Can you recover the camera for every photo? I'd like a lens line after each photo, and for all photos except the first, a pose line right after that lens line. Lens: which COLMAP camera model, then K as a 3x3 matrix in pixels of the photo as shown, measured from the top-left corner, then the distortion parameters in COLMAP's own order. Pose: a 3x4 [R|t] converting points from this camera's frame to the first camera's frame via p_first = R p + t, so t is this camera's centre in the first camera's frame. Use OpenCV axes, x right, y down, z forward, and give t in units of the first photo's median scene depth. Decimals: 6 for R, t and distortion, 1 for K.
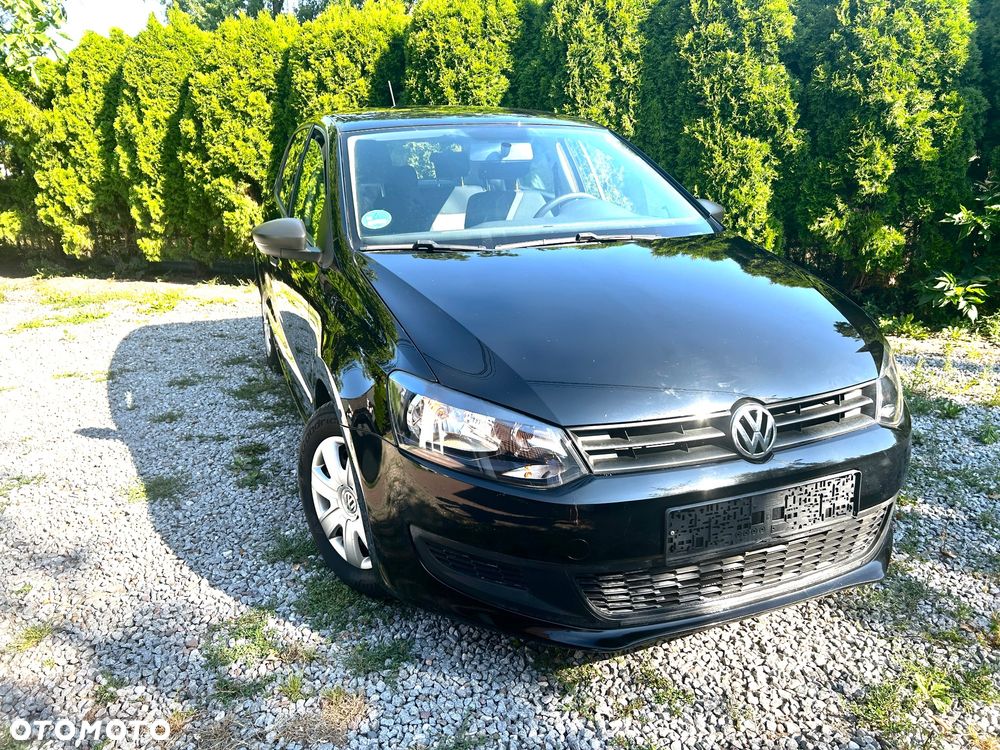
lens RADIAL K [[751.9, 0, 492.0], [0, 751.9, 372.1], [0, 0, 1]] dist [0.053094, -0.057049]
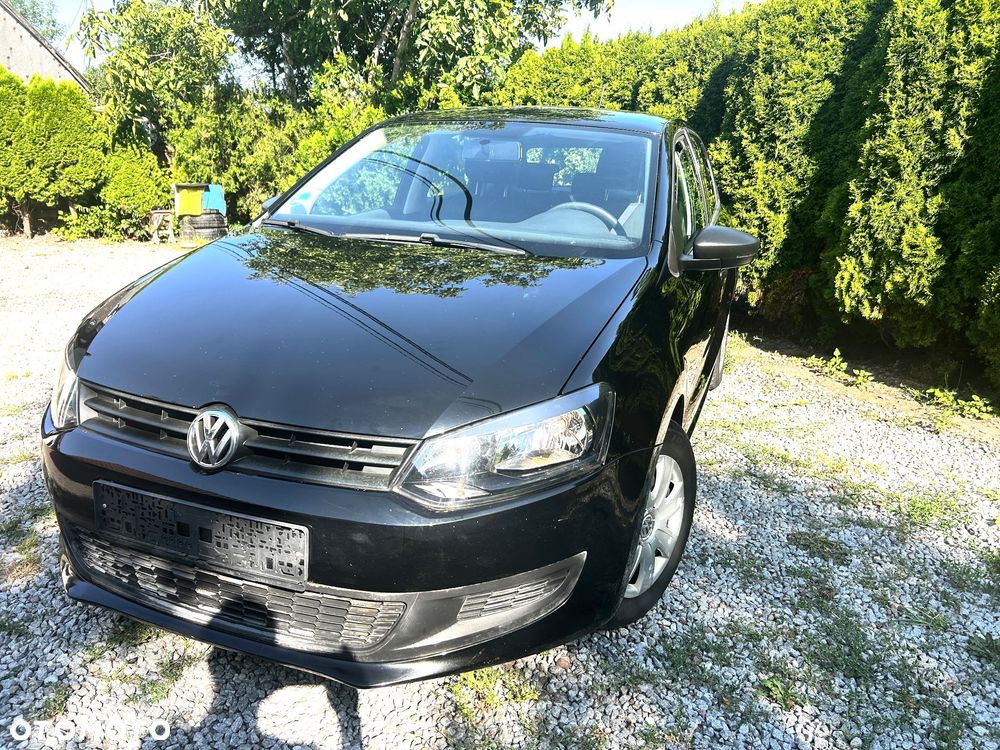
lens RADIAL K [[751.9, 0, 491.0], [0, 751.9, 384.0], [0, 0, 1]] dist [0.053094, -0.057049]
pose [[0.749055, 0.232409, -0.620406, 0.381663], [-0.240313, 0.967986, 0.072470, -0.043915], [0.617387, 0.094808, 0.780926, 0.167023]]
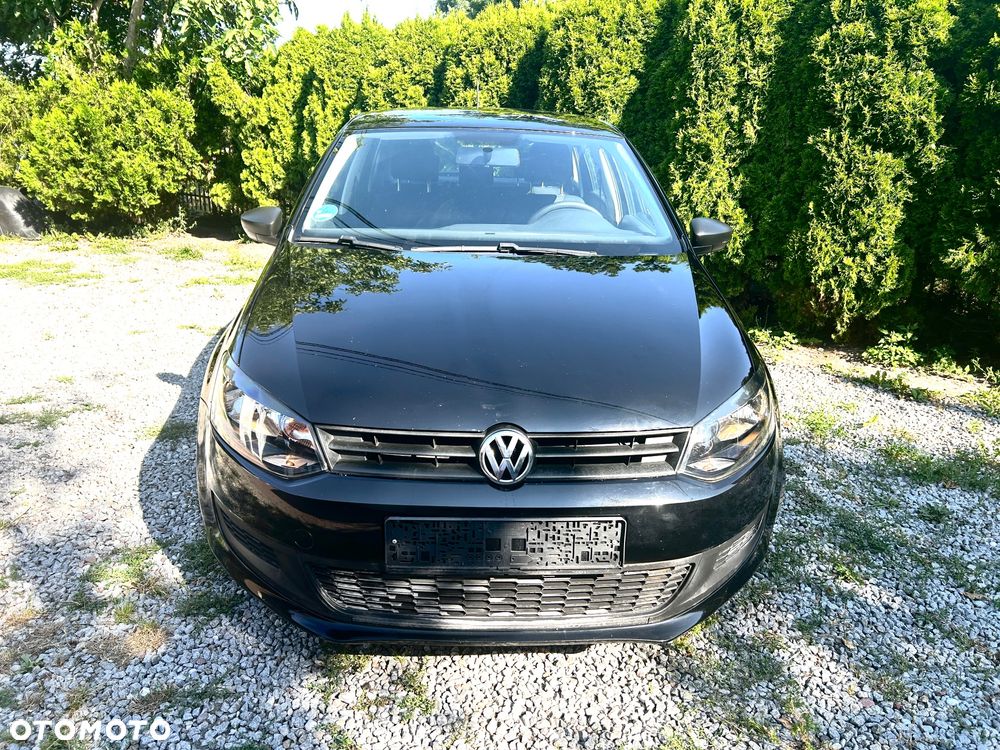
lens RADIAL K [[751.9, 0, 491.7], [0, 751.9, 372.5], [0, 0, 1]] dist [0.053094, -0.057049]
pose [[0.947535, 0.135747, -0.289396, 0.200976], [-0.132855, 0.990690, 0.029710, -0.019726], [0.290735, 0.010296, 0.956748, 0.018612]]
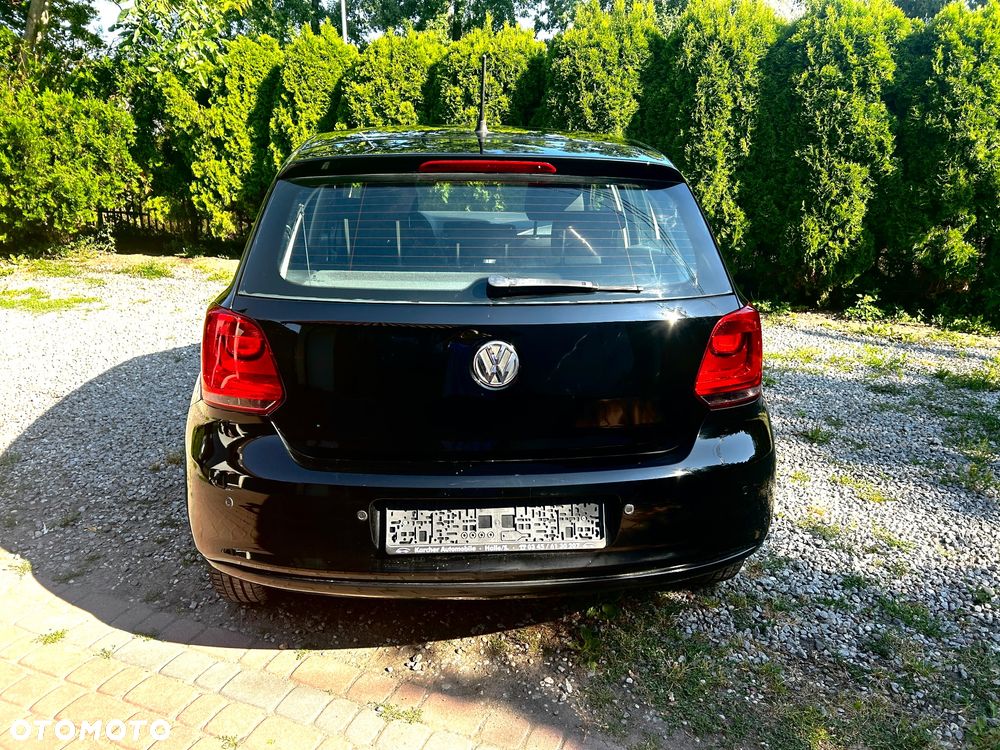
lens RADIAL K [[751.9, 0, 498.7], [0, 751.9, 375.0], [0, 0, 1]] dist [0.053094, -0.057049]
pose [[0.999206, 0.038116, 0.011558, -0.217497], [-0.038217, 0.999232, 0.008666, 0.035870], [-0.011219, -0.009100, 0.999896, -0.193400]]
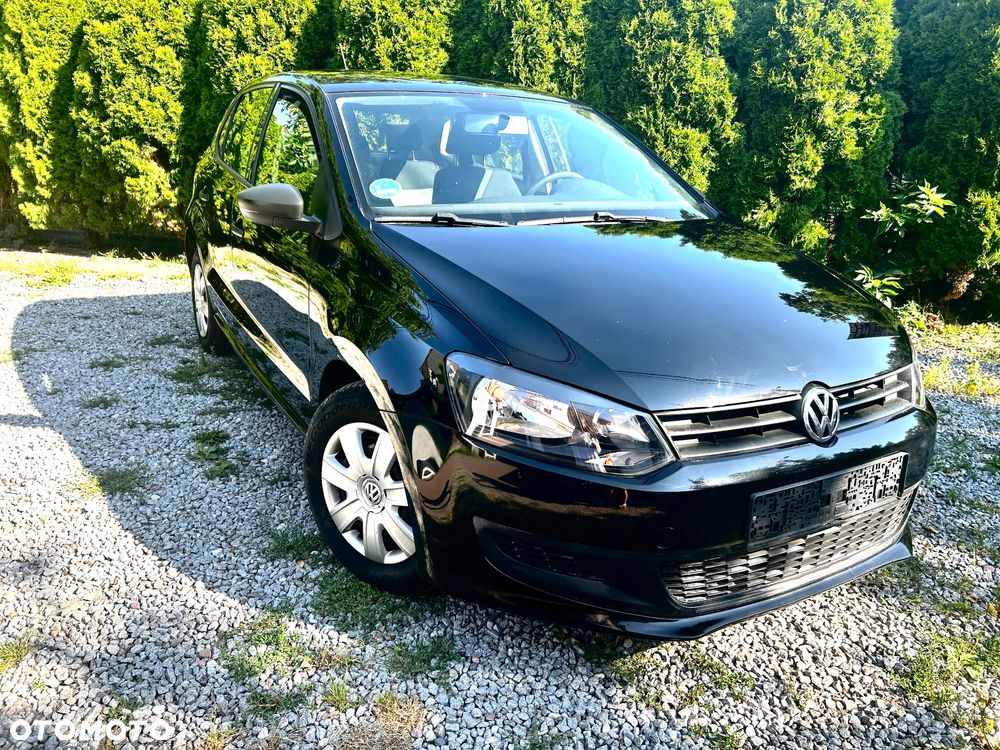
lens RADIAL K [[751.9, 0, 497.4], [0, 751.9, 376.6], [0, 0, 1]] dist [0.053094, -0.057049]
pose [[0.986693, 0.003821, 0.162548, -0.081033], [-0.008026, 0.999650, 0.025221, 0.001916], [-0.162395, -0.026190, 0.986378, 0.027270]]
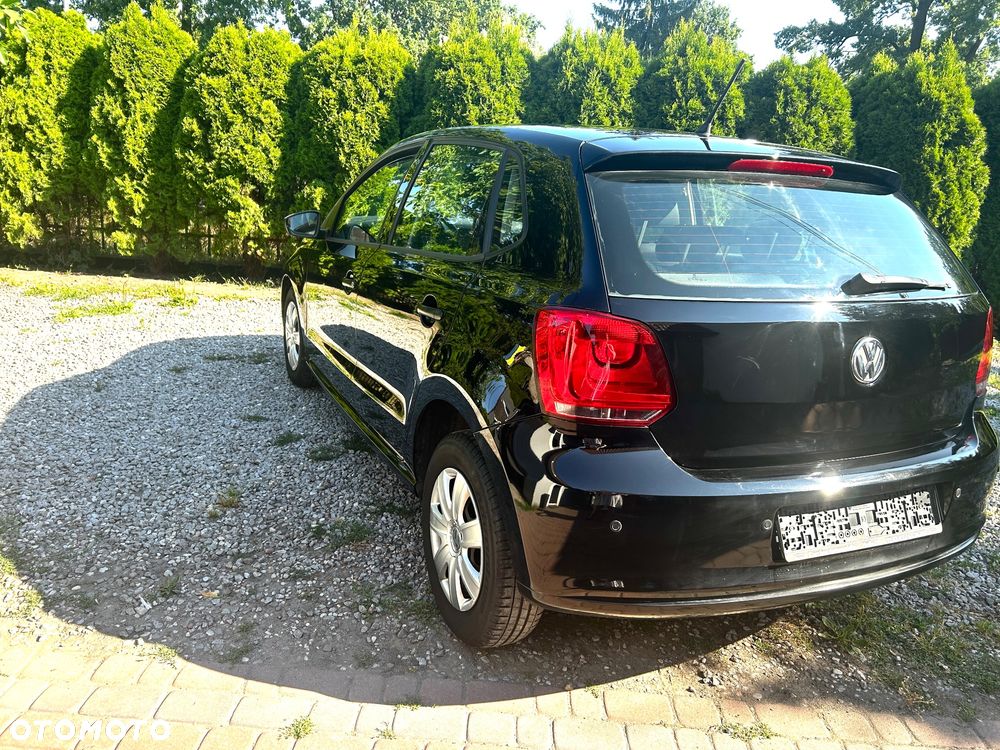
lens RADIAL K [[751.9, 0, 492.3], [0, 751.9, 373.6], [0, 0, 1]] dist [0.053094, -0.057049]
pose [[0.936781, -0.004539, 0.349887, -0.504907], [0.011762, 0.999759, -0.018521, 0.044170], [-0.349718, 0.021465, 0.936609, -0.116283]]
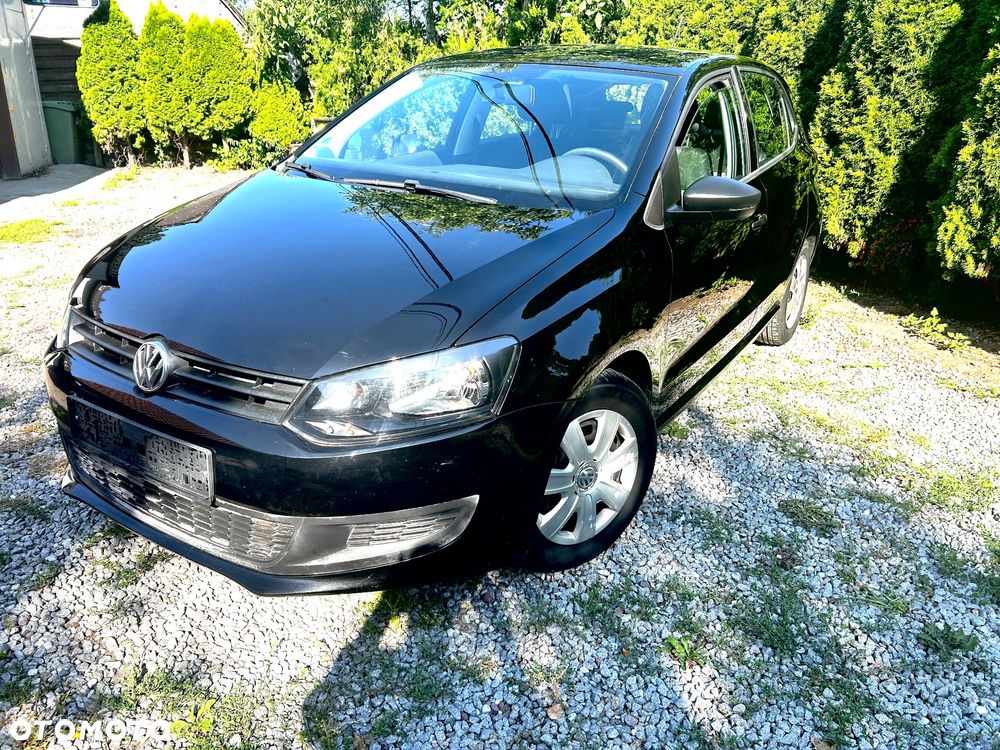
lens RADIAL K [[751.9, 0, 493.5], [0, 751.9, 377.3], [0, 0, 1]] dist [0.053094, -0.057049]
pose [[0.599835, 0.323746, -0.731701, 0.462176], [-0.270950, 0.942644, 0.194959, -0.078604], [0.752851, 0.081311, 0.653150, 0.229655]]
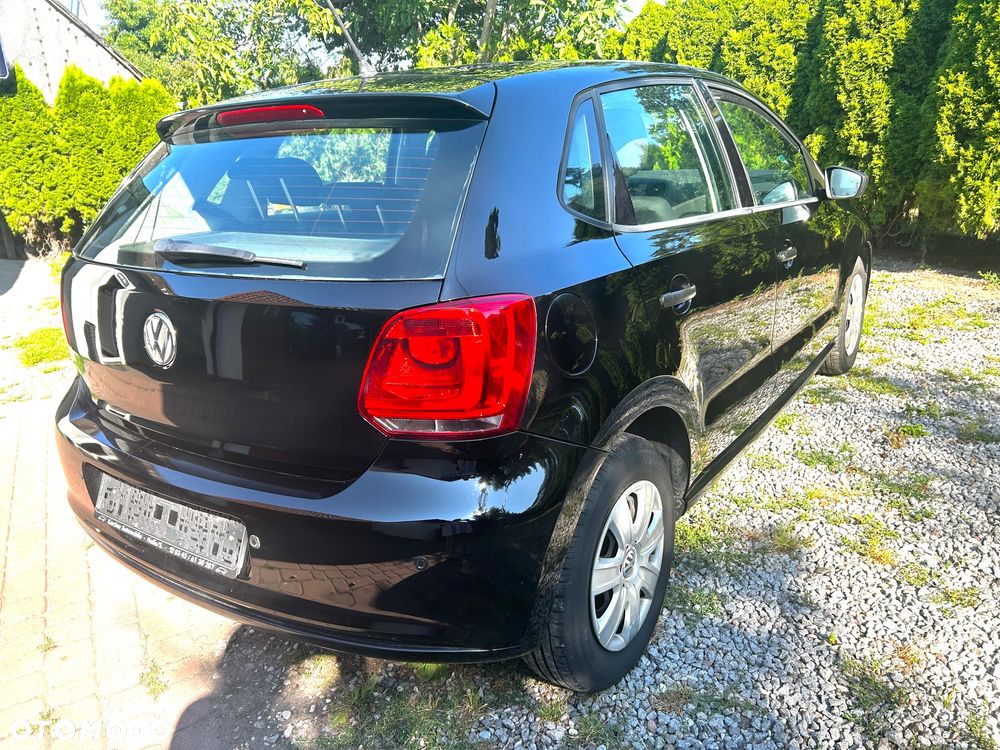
lens RADIAL K [[751.9, 0, 501.3], [0, 751.9, 370.3], [0, 0, 1]] dist [0.053094, -0.057049]
pose [[0.780570, 0.173298, -0.600565, 0.086714], [-0.139502, 0.984863, 0.102877, -0.005439], [0.609303, 0.003478, 0.792930, -0.002627]]
